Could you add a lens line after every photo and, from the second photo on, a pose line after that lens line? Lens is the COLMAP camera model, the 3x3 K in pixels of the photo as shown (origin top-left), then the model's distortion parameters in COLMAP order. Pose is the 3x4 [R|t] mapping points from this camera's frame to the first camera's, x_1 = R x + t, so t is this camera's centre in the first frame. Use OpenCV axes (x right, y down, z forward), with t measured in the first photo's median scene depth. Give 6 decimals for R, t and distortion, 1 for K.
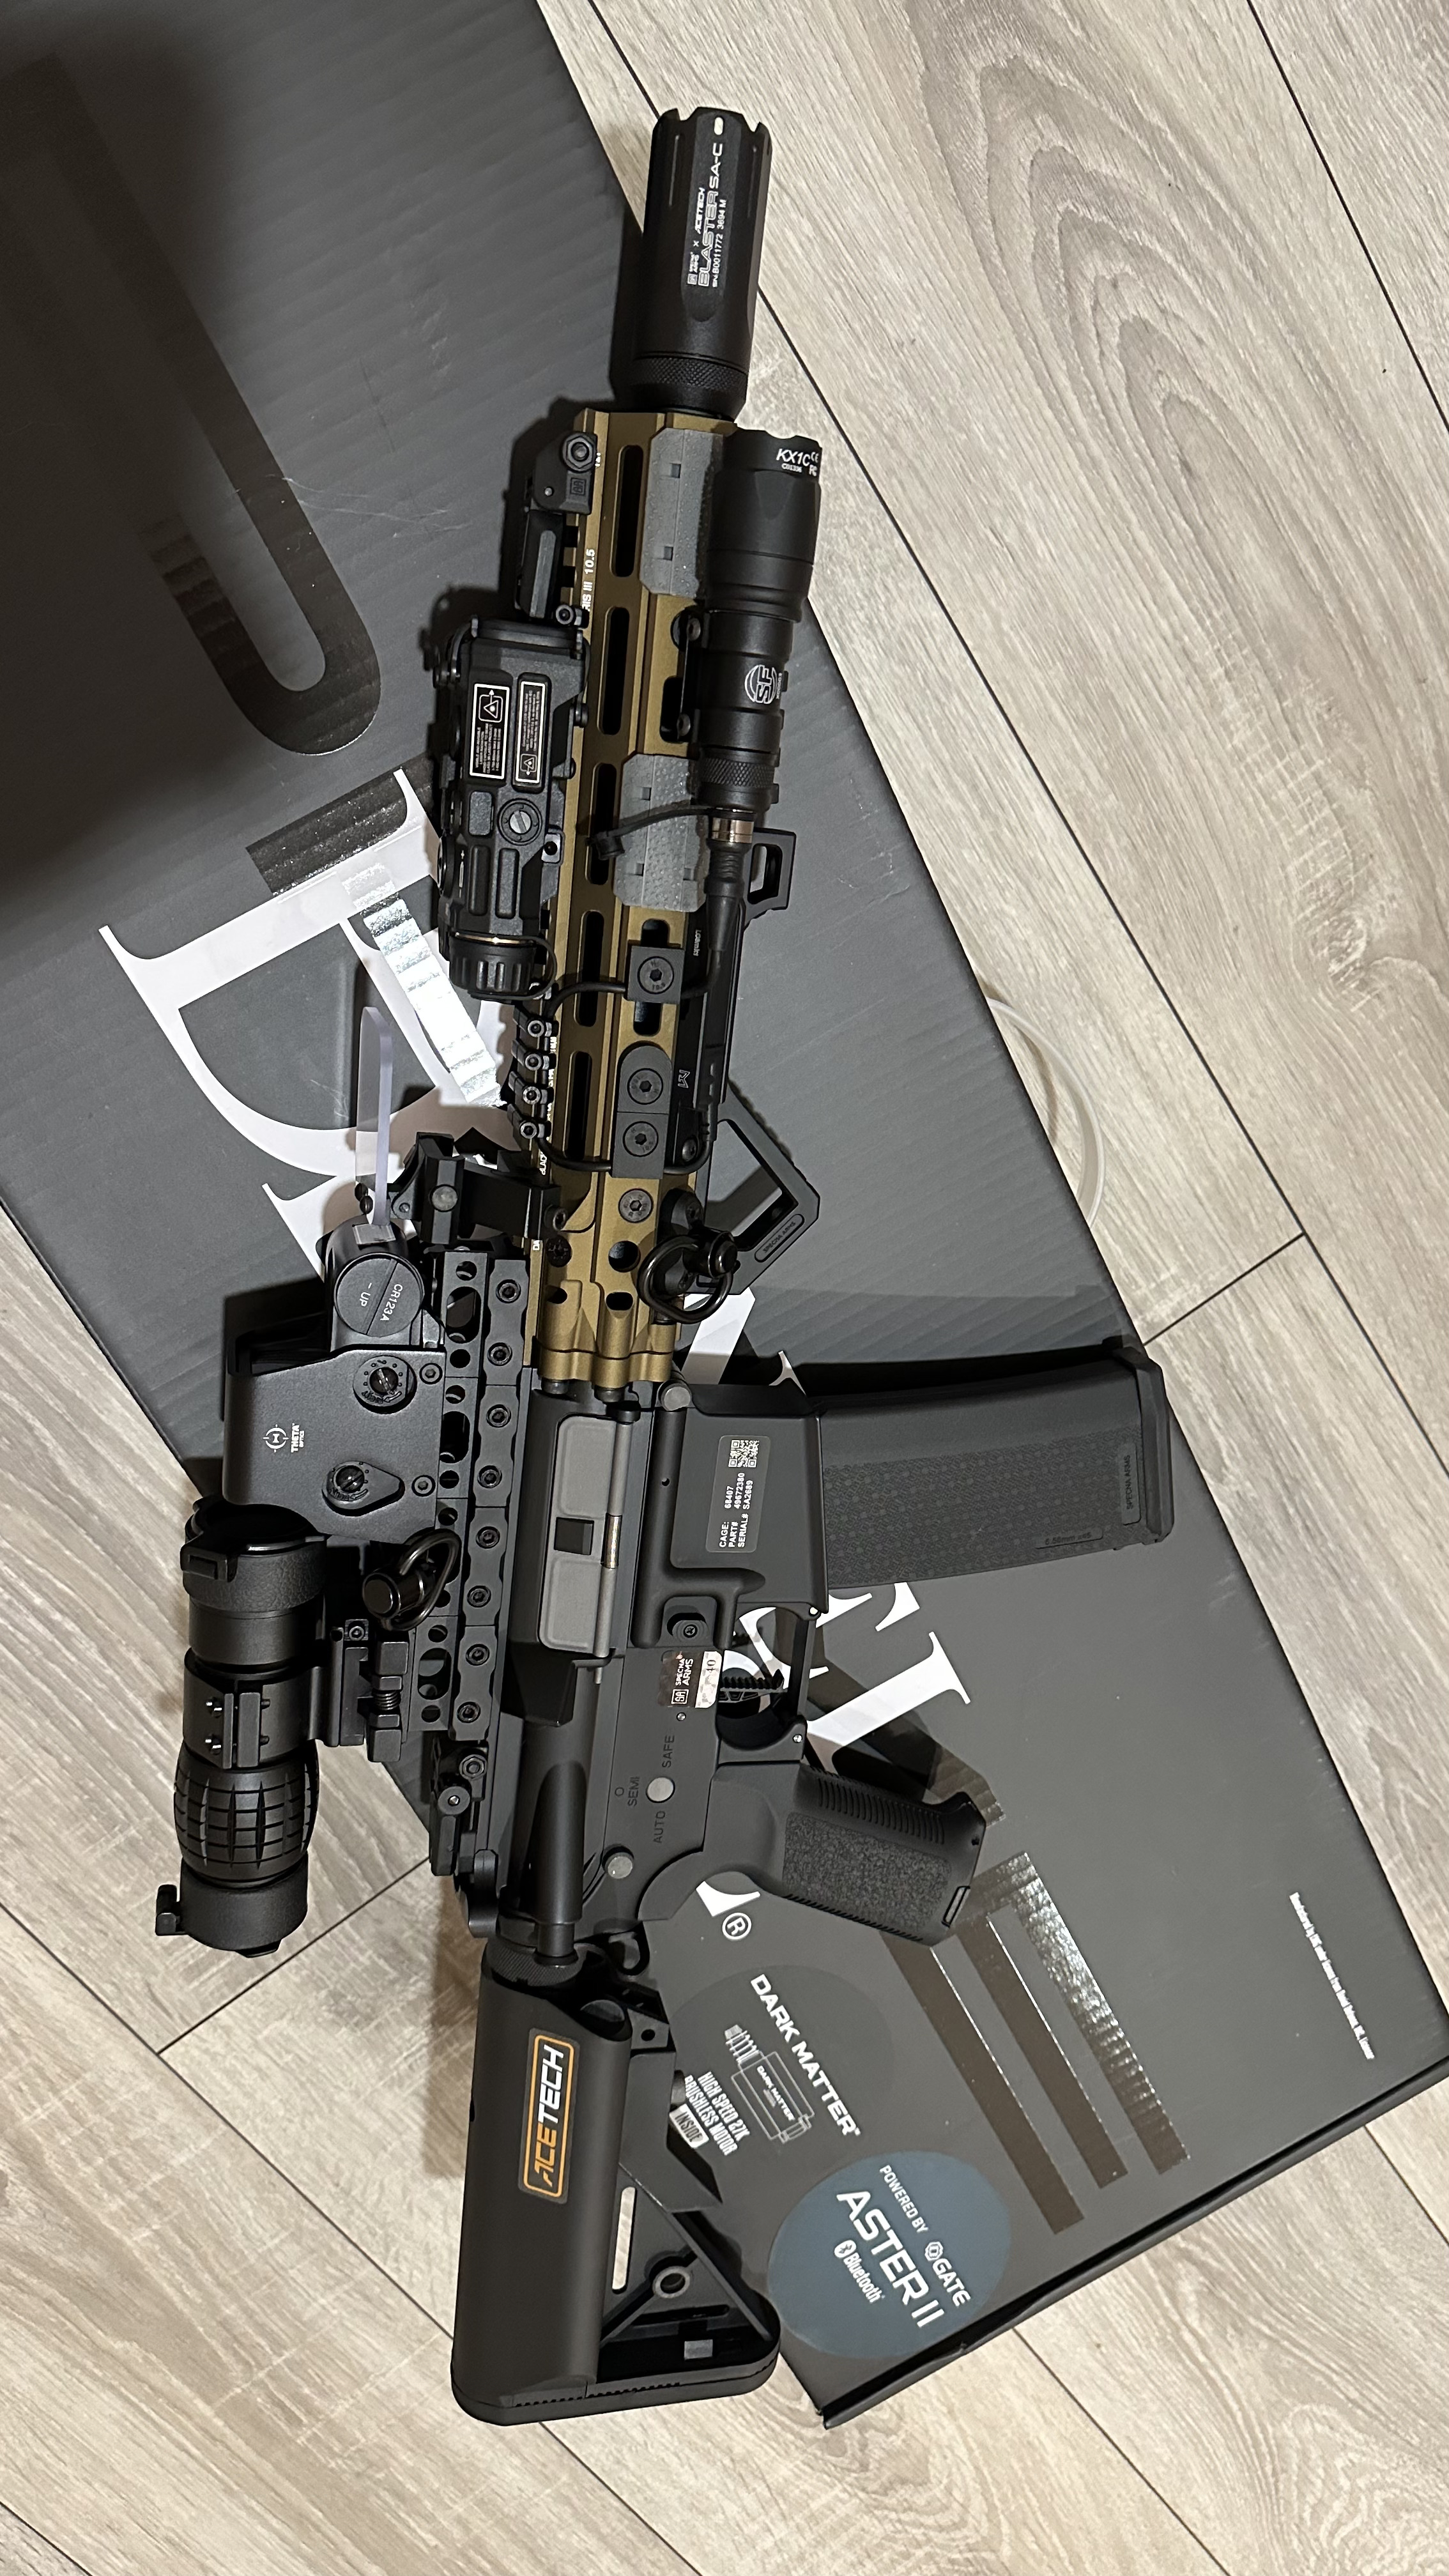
lens RADIAL K [[1831.2, 0, 720.2], [0, 1831.2, 1337.0], [0, 0, 1]] dist [0.088510, -0.109193]
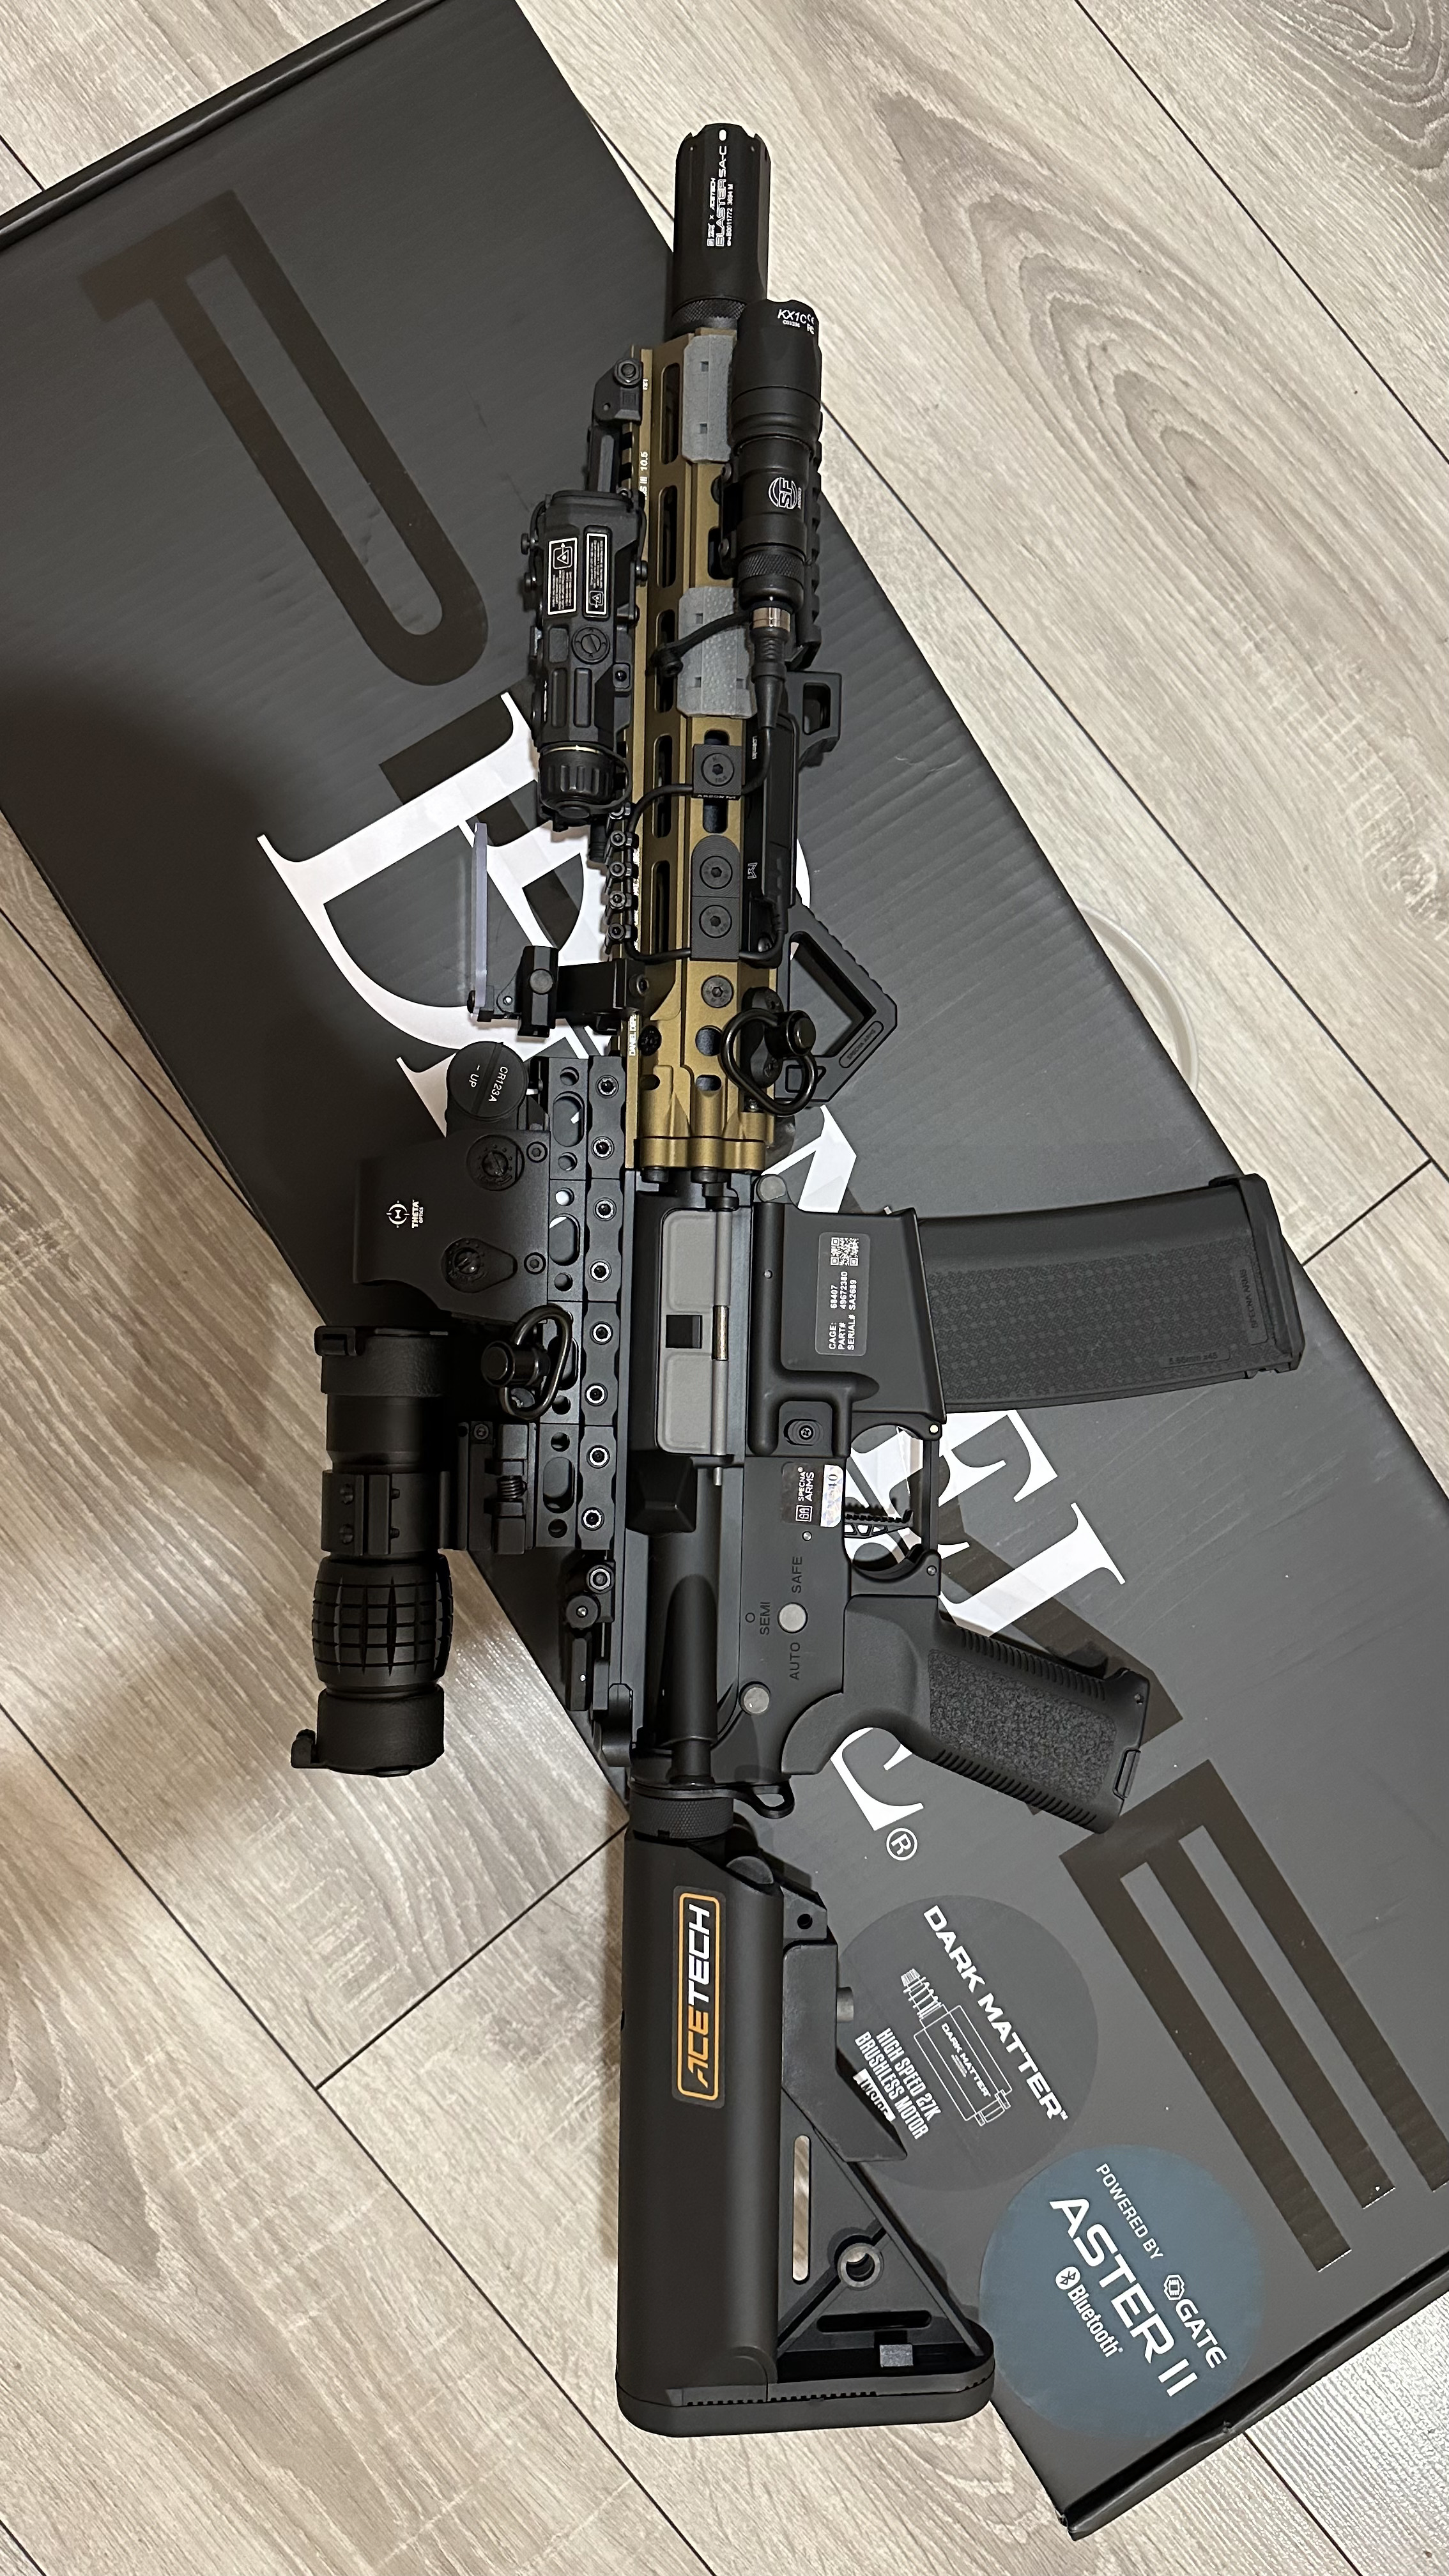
lens RADIAL K [[1851.0, 0, 724.5], [0, 1851.0, 1288.0], [0, 0, 1]] dist [0.087662, -0.109099]
pose [[0.988782, -0.086787, -0.121567, 0.060211], [0.045035, 0.949226, -0.311356, 0.344556], [0.142416, 0.302388, 0.942486, 0.008455]]
